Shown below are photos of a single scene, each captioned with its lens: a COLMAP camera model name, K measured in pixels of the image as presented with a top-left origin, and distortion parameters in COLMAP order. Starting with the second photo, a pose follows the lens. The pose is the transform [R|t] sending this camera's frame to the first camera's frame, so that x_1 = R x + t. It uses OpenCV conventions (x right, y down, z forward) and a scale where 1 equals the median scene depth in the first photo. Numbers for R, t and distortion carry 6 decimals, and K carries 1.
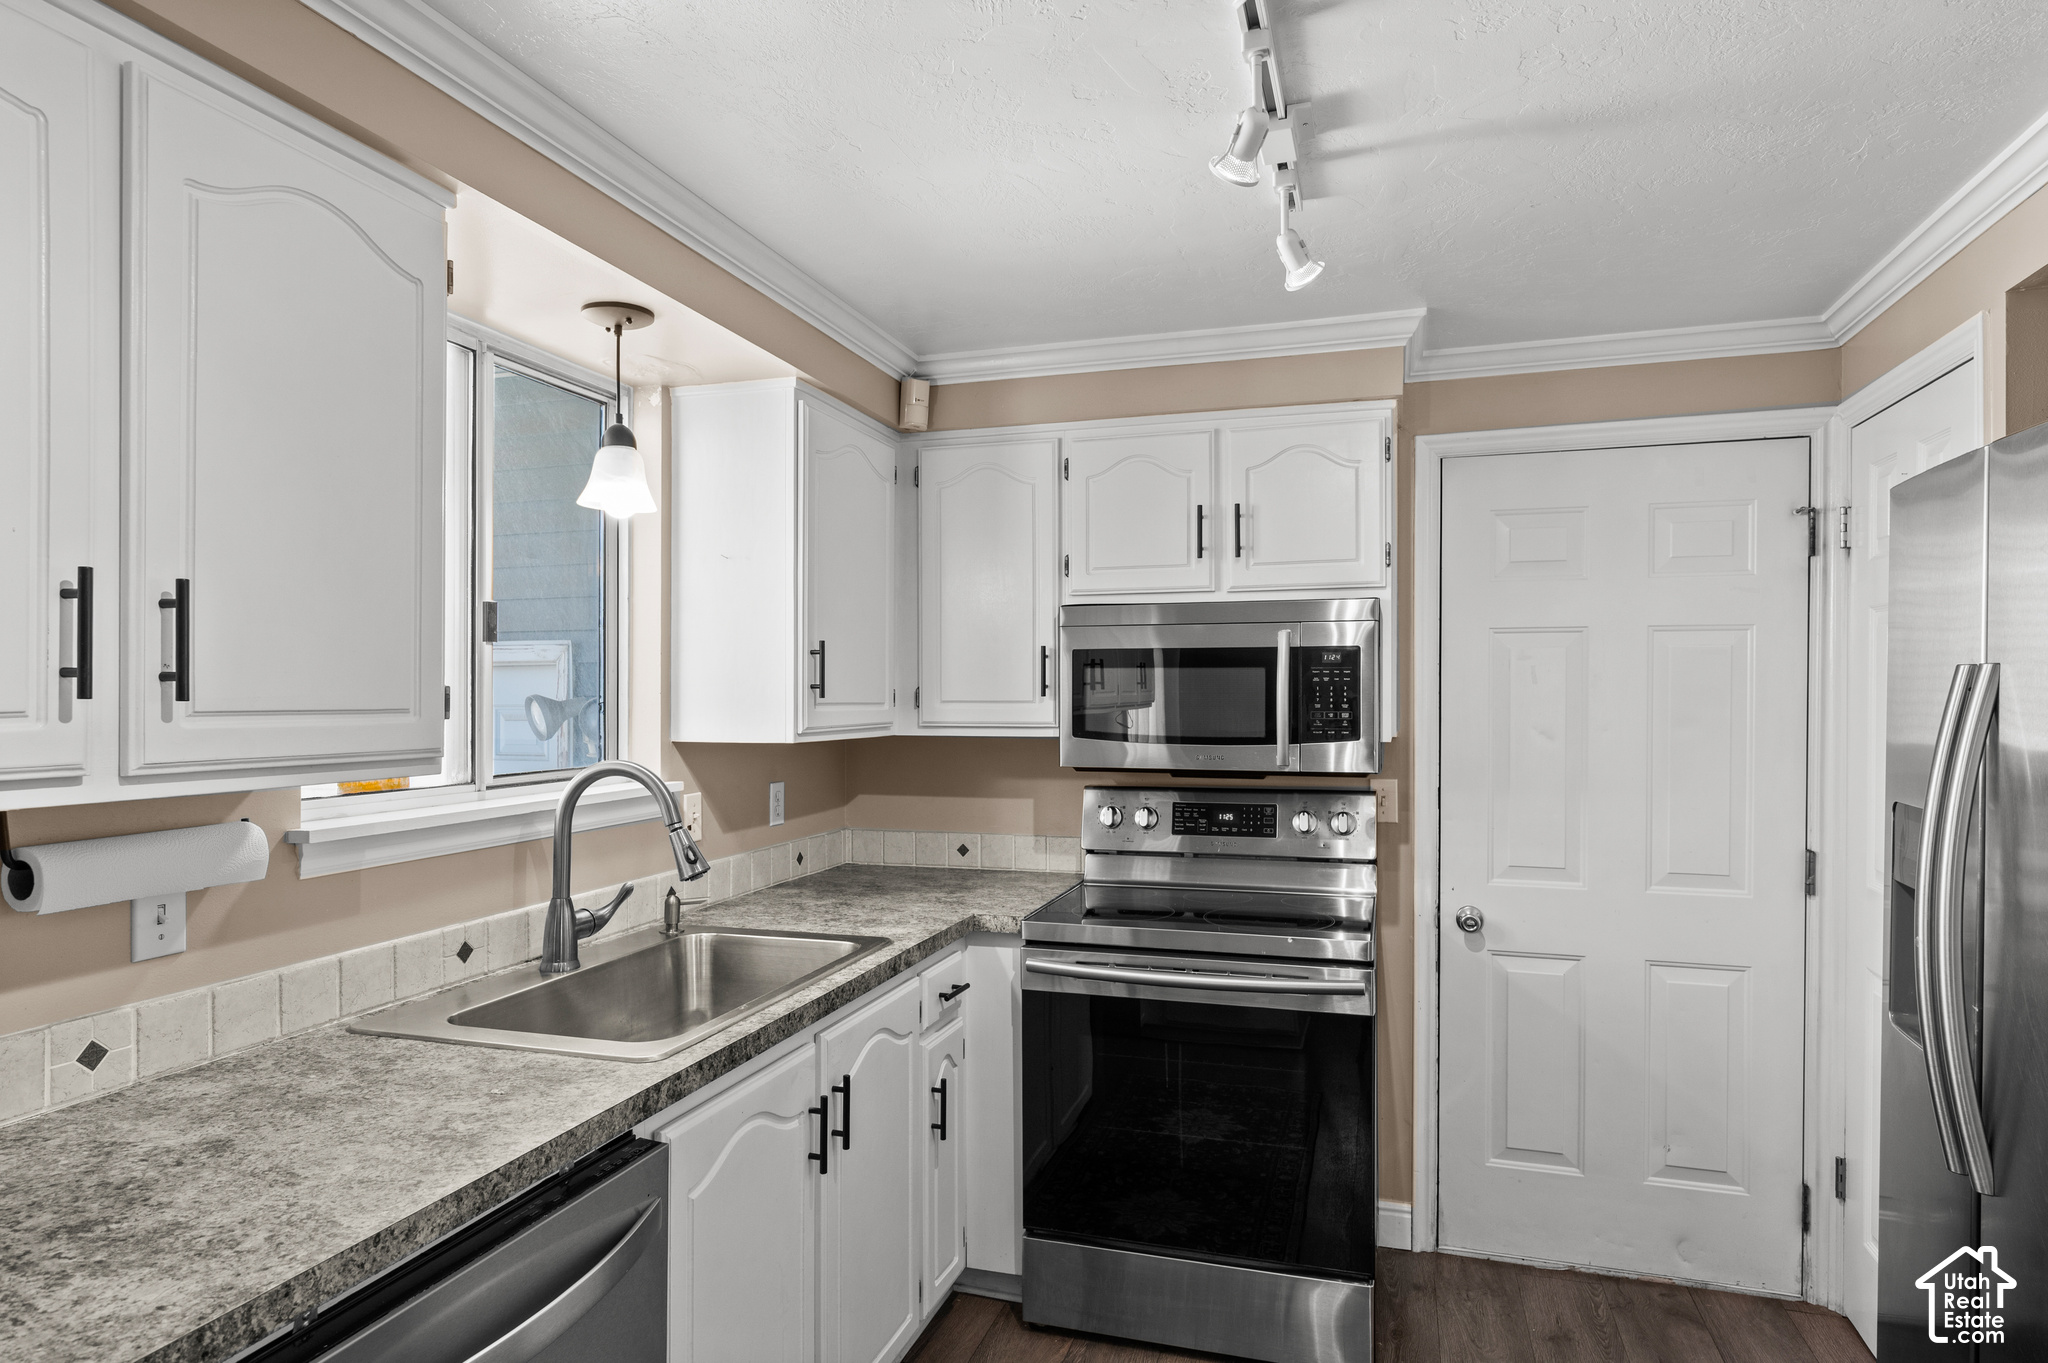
lens RADIAL K [[1166.6, 0, 1031.0], [0, 1166.6, 697.0], [0, 0, 1]] dist [-0.002544, 0.001328]
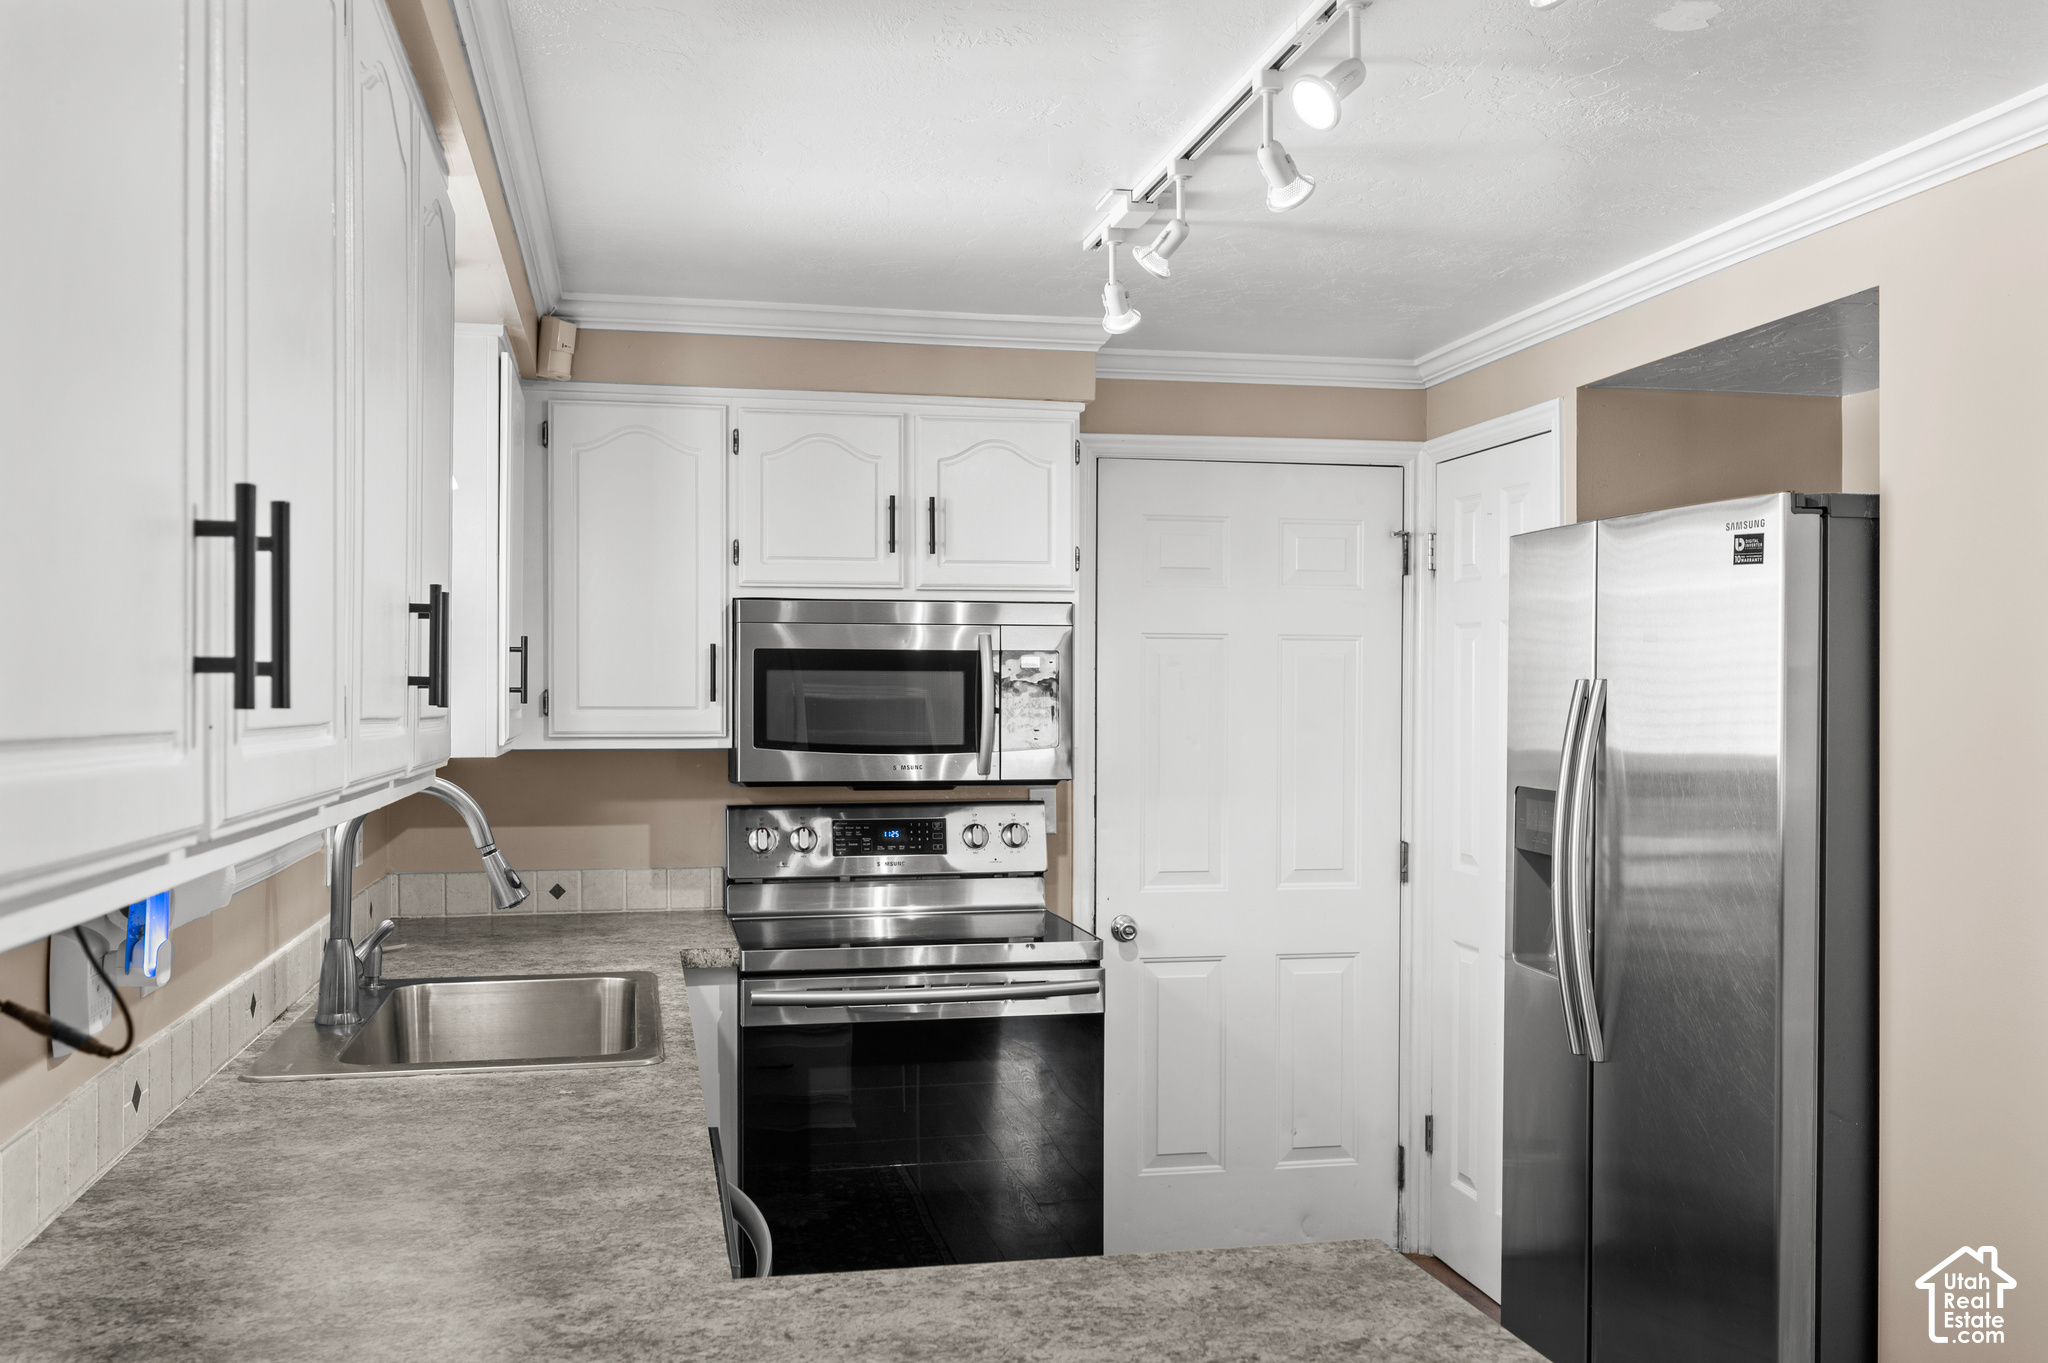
lens RADIAL K [[1817.3, 0, 1025.2], [0, 1817.3, 686.7], [0, 0, 1]] dist [0.002689, -0.003228]
pose [[0.867158, 0.005167, 0.498007, -0.494643], [-0.000564, 0.999956, -0.009394, 0.001123], [-0.498033, 0.007865, 0.867122, -0.311398]]
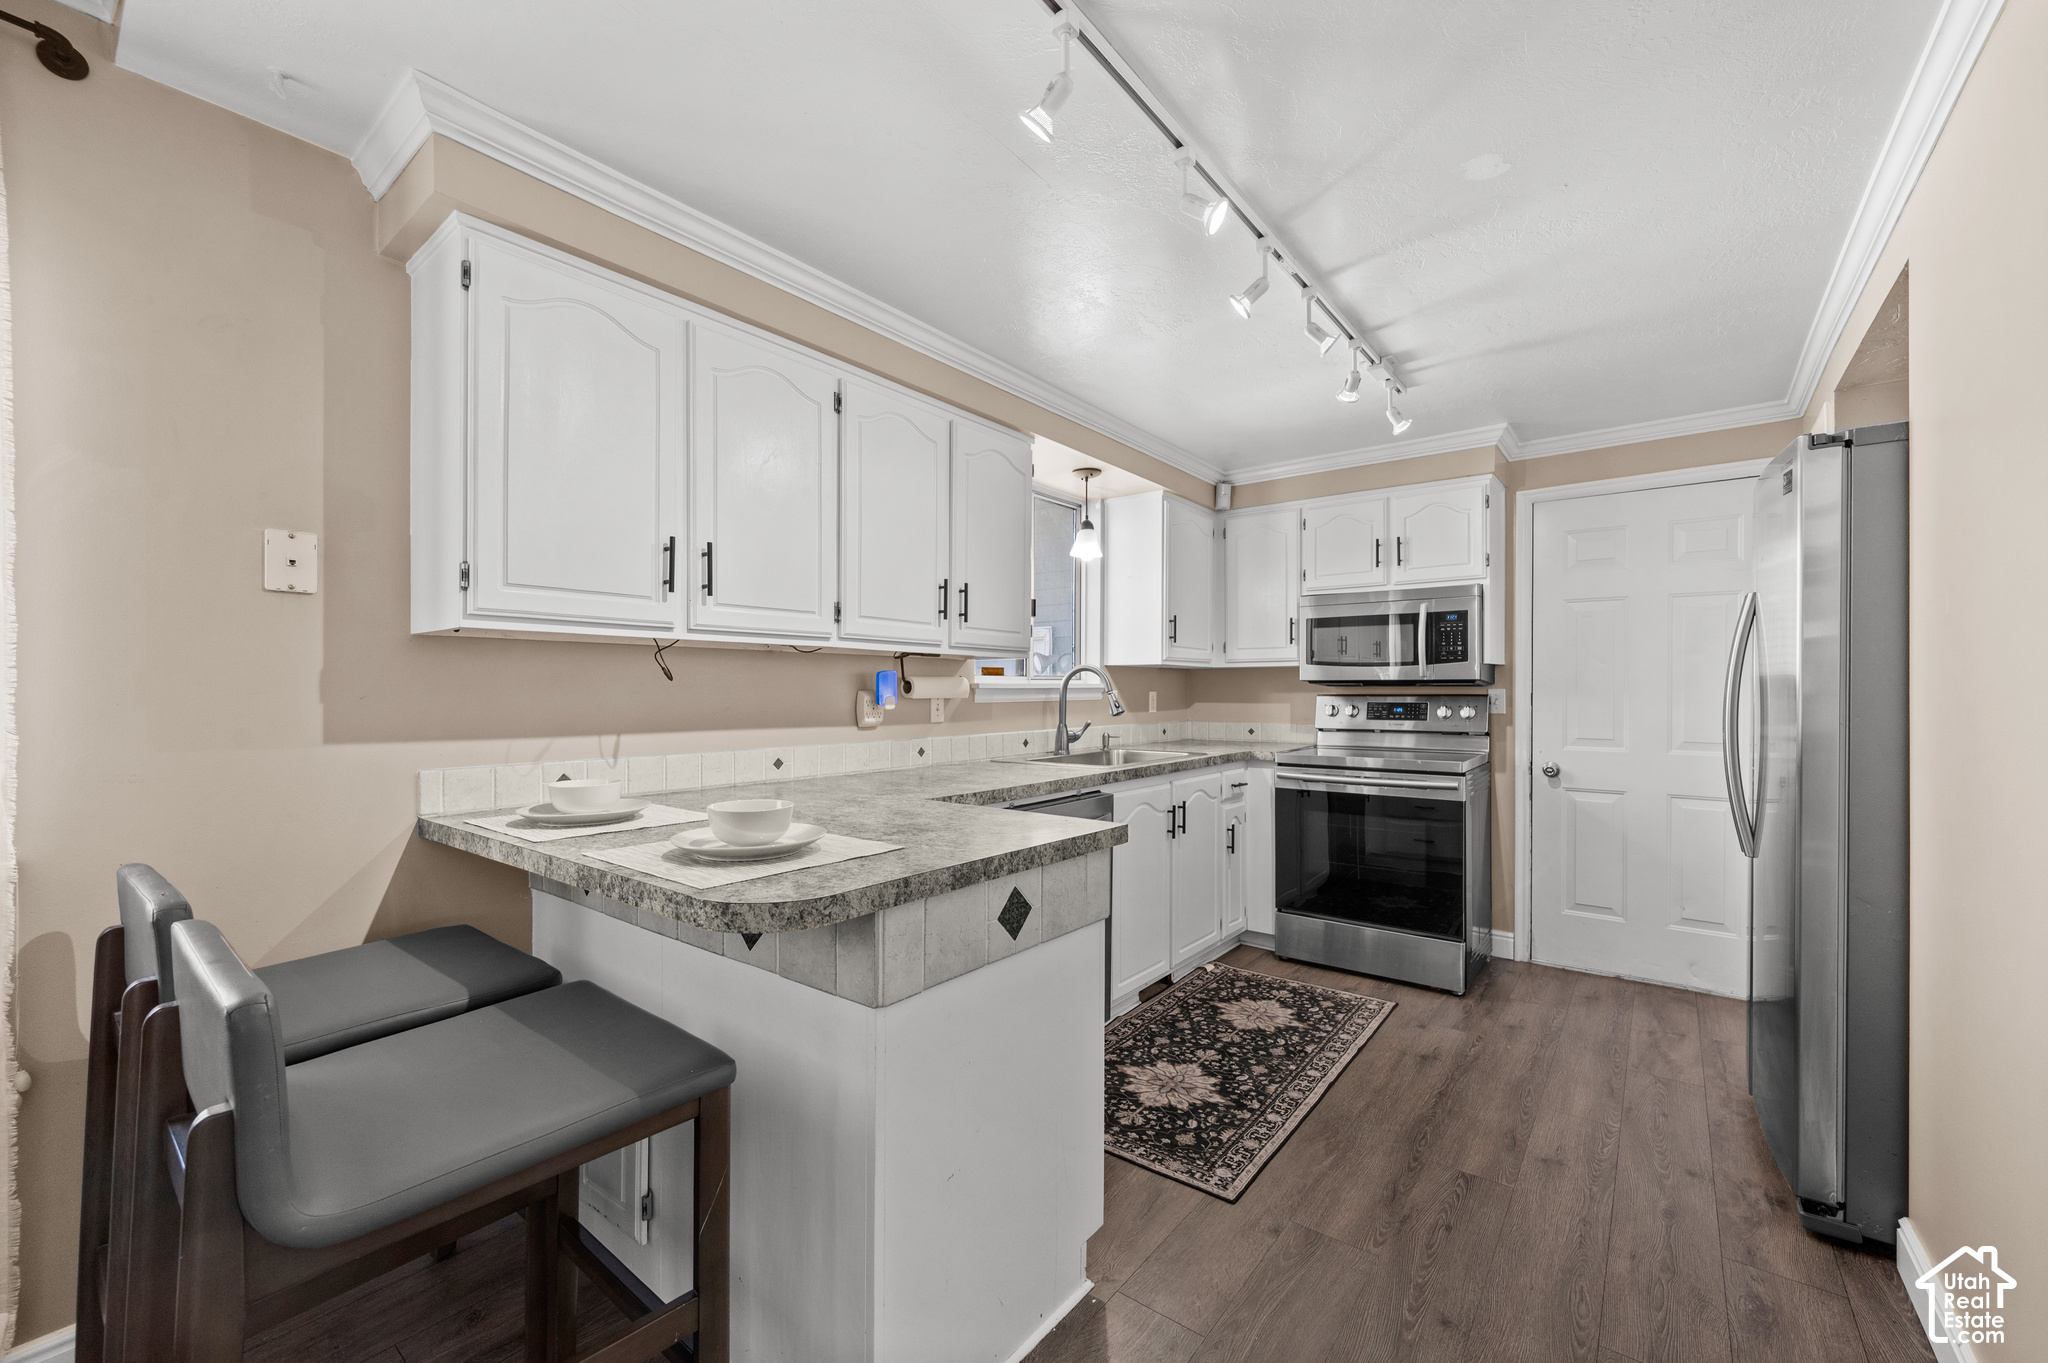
lens RADIAL K [[825.8, 0, 1026.1], [0, 825.8, 687.8], [0, 0, 1]] dist [-0.000302, 0.000023]
pose [[0.934672, 0.000998, -0.355510, 0.091321], [-0.002935, 0.999984, -0.004908, 0.084259], [0.355499, 0.005631, 0.934660, -0.445956]]
